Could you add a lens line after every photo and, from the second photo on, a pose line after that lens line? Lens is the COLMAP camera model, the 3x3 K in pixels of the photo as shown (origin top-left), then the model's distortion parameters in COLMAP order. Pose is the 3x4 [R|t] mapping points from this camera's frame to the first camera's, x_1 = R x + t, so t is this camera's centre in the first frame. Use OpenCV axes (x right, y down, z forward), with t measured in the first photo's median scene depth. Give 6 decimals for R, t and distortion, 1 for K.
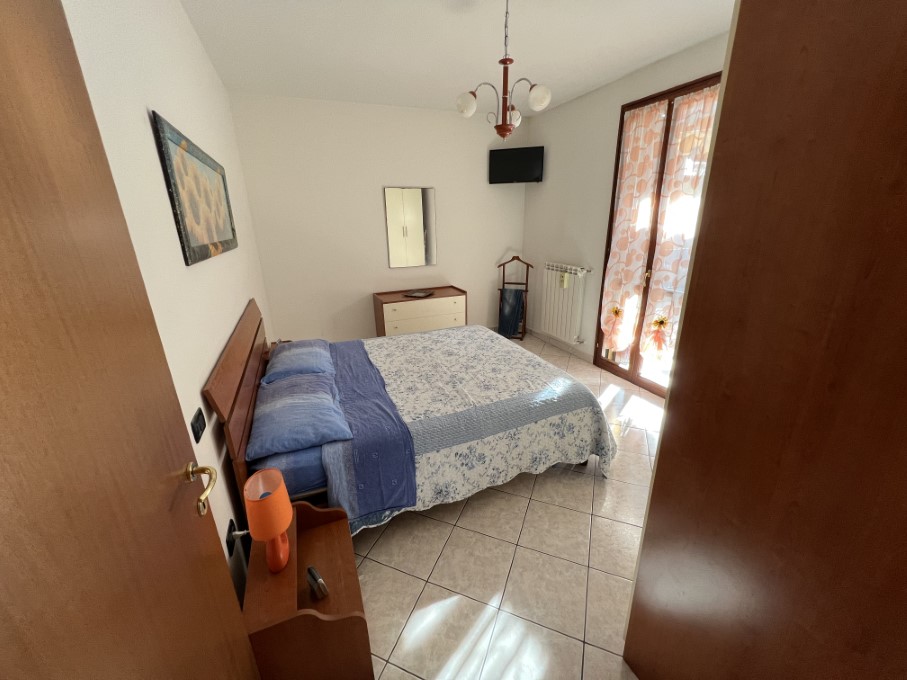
lens RADIAL K [[364.6, 0, 453.5], [0, 364.6, 340.0], [0, 0, 1]] dist [-0.001172, -0.000002]
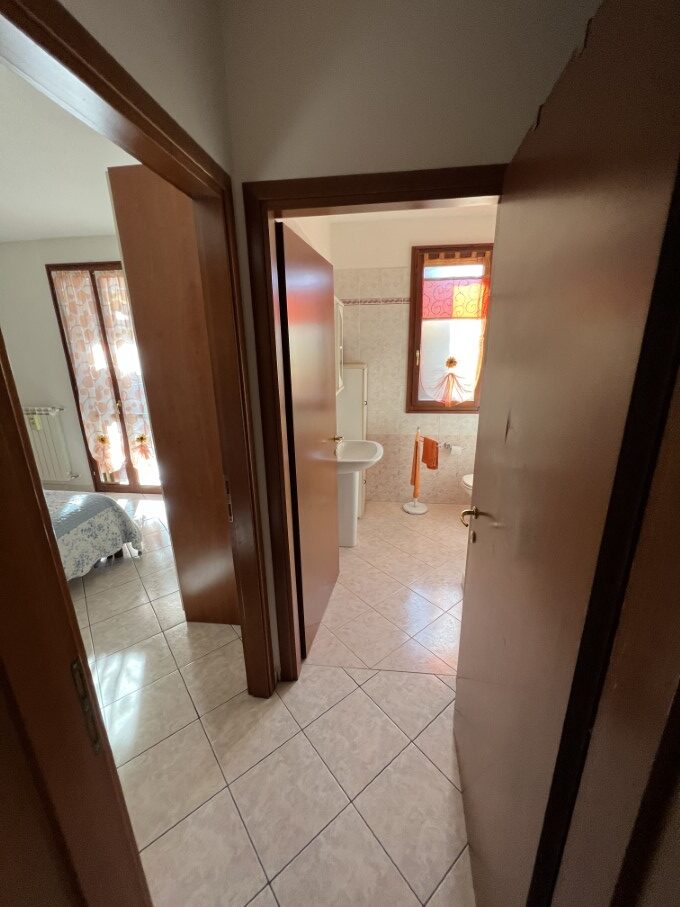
lens RADIAL K [[364.6, 0, 340.0], [0, 364.6, 453.5], [0, 0, 1]] dist [-0.001172, -0.000002]
pose [[0.498919, -0.231837, 0.835064, -0.174548], [0.285237, 0.953798, 0.094382, 0.081217], [-0.818364, 0.191102, 0.541997, -0.272576]]
